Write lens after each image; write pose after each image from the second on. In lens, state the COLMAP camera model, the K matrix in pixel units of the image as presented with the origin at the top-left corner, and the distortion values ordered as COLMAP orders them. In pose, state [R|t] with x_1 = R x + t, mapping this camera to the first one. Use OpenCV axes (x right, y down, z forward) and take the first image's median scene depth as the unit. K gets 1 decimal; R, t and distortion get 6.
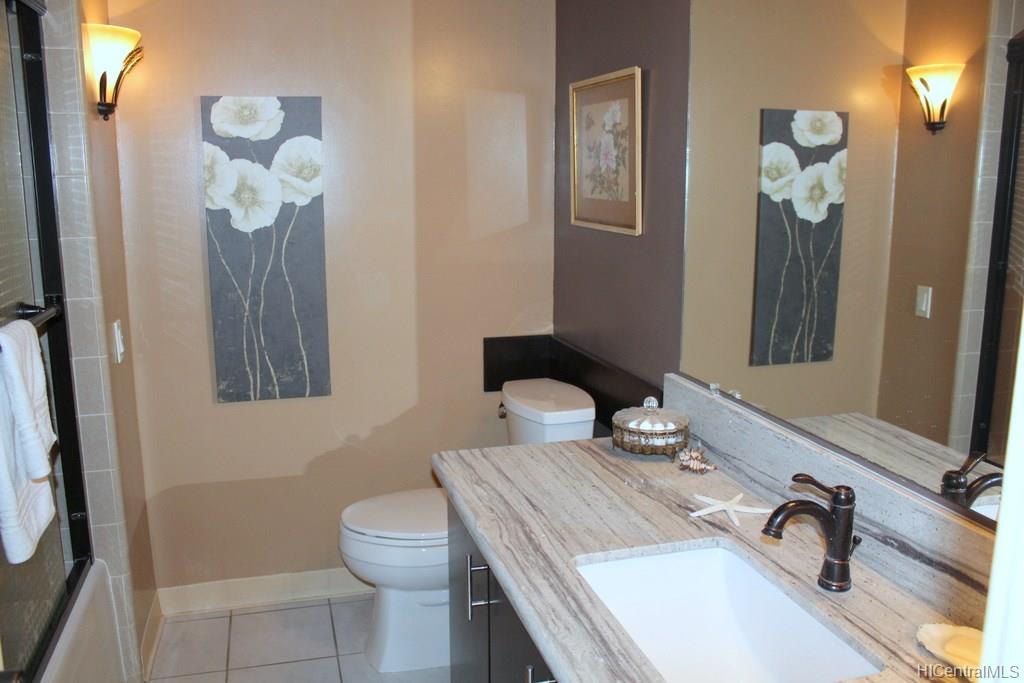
lens RADIAL K [[855.0, 0, 512.3], [0, 855.0, 344.3], [0, 0, 1]] dist [-0.123443, 0.062244]
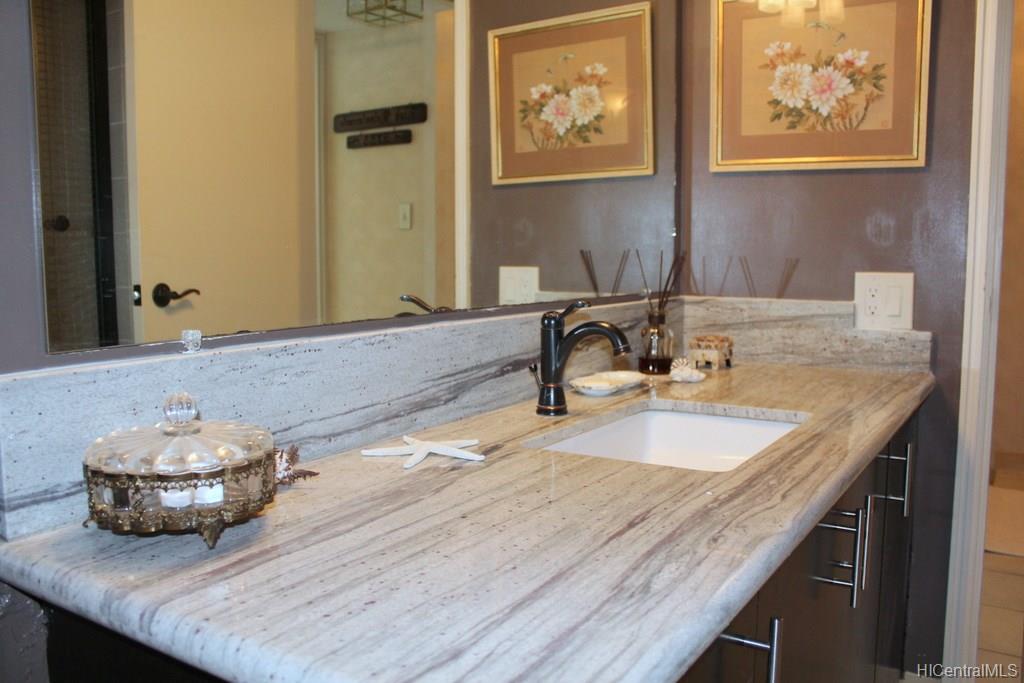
lens RADIAL K [[855.0, 0, 512.4], [0, 855.0, 343.3], [0, 0, 1]] dist [-0.123443, 0.062244]
pose [[-0.656742, -0.077107, 0.750163, -0.288570], [0.151634, 0.960939, 0.231523, -0.035401], [-0.738713, 0.265801, -0.619398, 1.321861]]
